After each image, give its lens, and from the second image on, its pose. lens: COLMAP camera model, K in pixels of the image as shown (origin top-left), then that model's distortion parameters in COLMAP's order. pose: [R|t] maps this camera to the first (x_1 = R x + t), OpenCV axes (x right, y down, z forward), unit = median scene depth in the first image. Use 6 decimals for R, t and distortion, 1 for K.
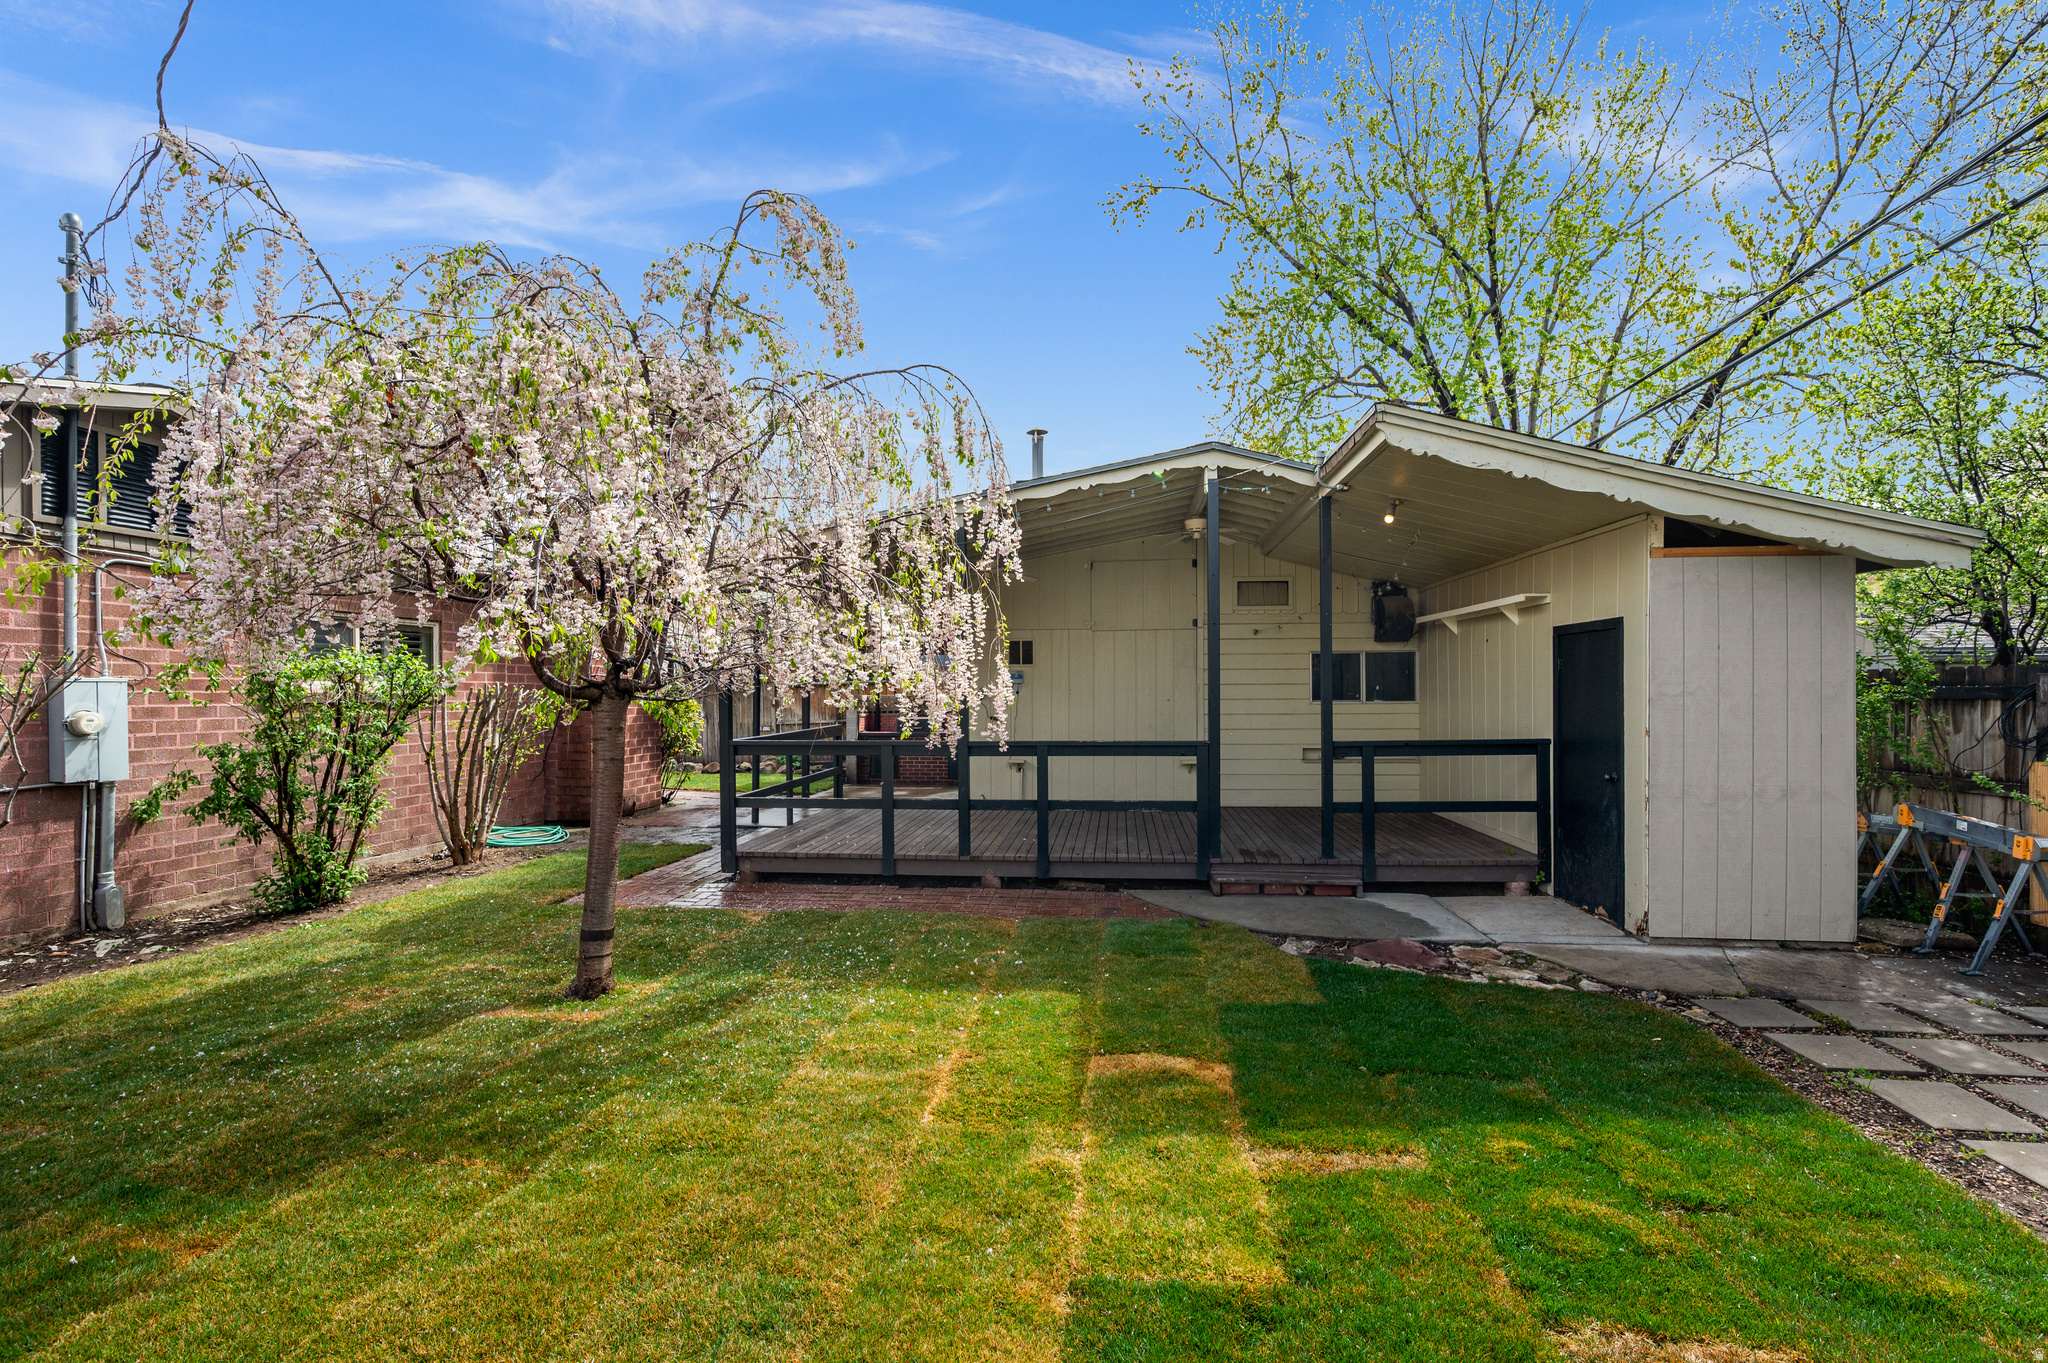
lens RADIAL K [[891.3, 0, 1024.0], [0, 891.3, 681.5], [0, 0, 1]] dist [0.000760, 0.000079]
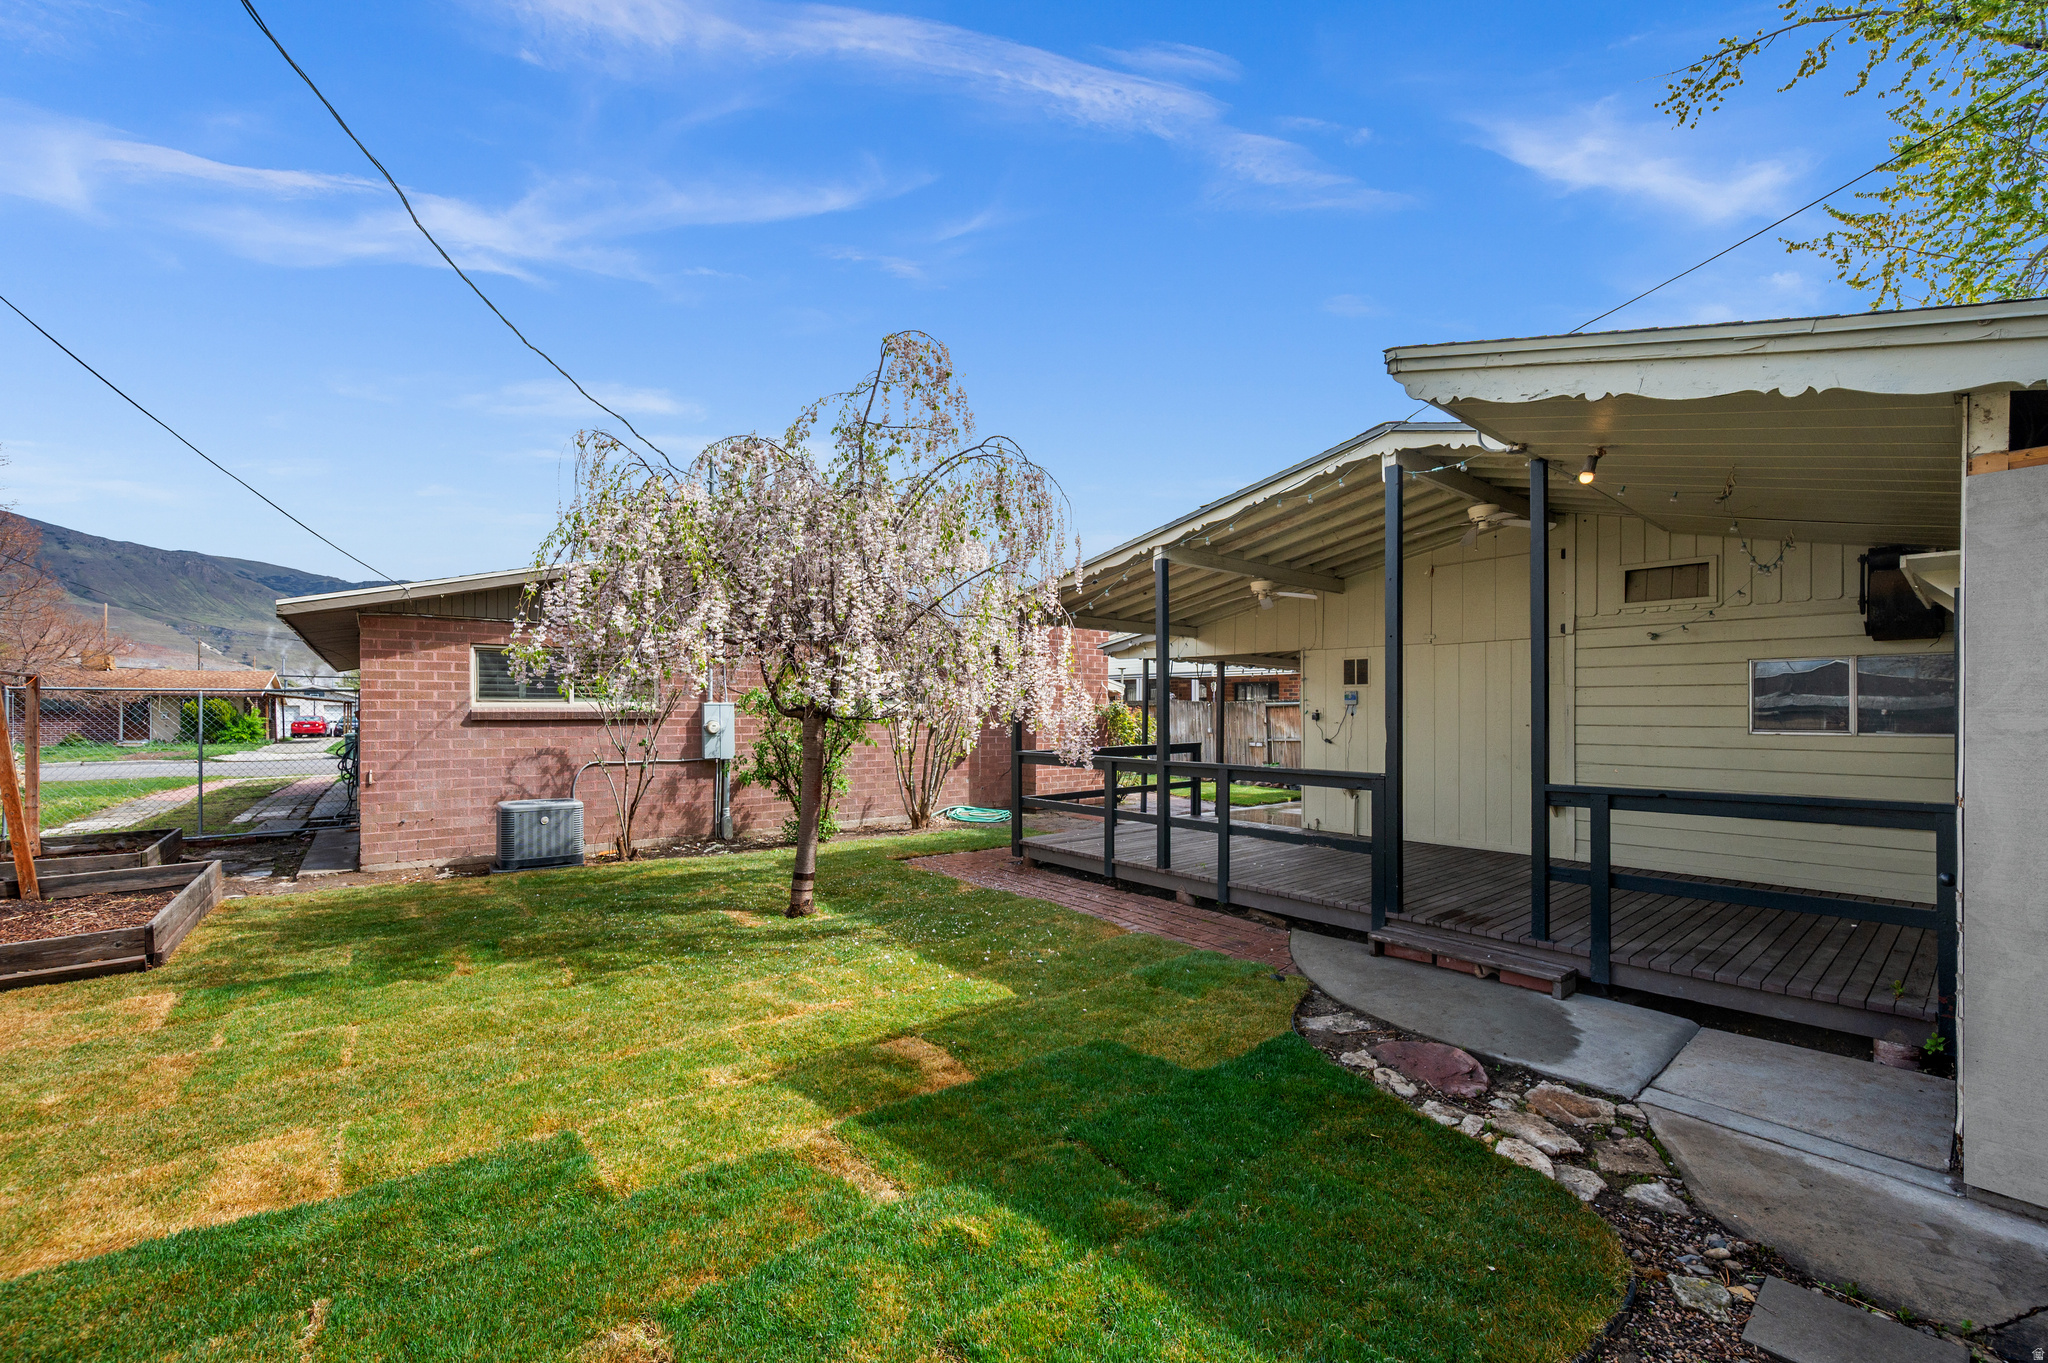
lens RADIAL K [[824.3, 0, 1040.3], [0, 824.3, 698.2], [0, 0, 1]] dist [0.000404, 0.000047]
pose [[0.709340, -0.005131, -0.704848, 0.680818], [0.003748, 0.999987, -0.003508, -0.005318], [0.704857, -0.000153, 0.709349, 0.266699]]
